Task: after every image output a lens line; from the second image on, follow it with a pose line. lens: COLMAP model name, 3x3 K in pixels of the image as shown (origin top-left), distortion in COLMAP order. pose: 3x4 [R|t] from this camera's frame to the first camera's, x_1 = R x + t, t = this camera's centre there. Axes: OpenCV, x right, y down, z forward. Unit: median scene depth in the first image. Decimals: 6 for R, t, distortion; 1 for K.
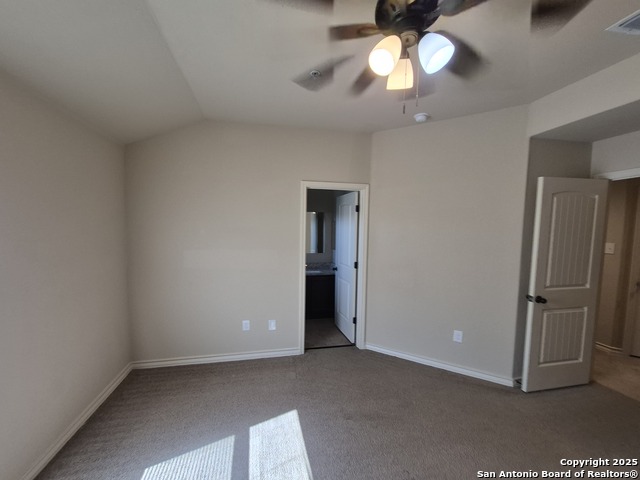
lens RADIAL K [[256.4, 0, 315.4], [0, 256.4, 246.0], [0, 0, 1]] dist [0.000891, 0.000203]
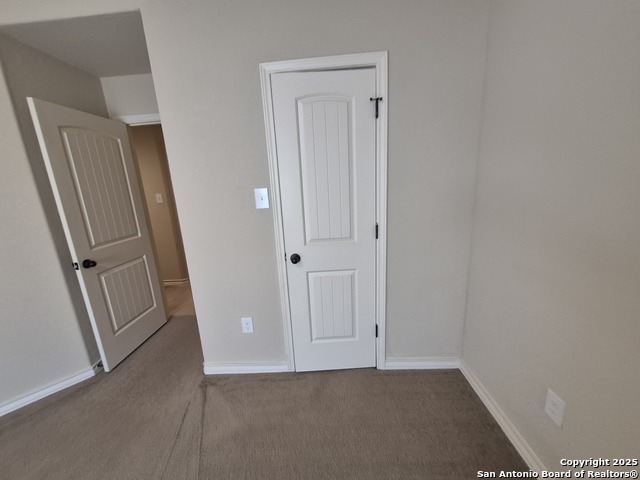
lens RADIAL K [[256.4, 0, 315.4], [0, 256.4, 246.0], [0, 0, 1]] dist [0.000891, 0.000203]
pose [[0.237909, -0.256517, 0.936802, 0.282358], [0.132772, 0.964031, 0.230254, 0.059910], [-0.962170, 0.069602, 0.263410, 0.084527]]
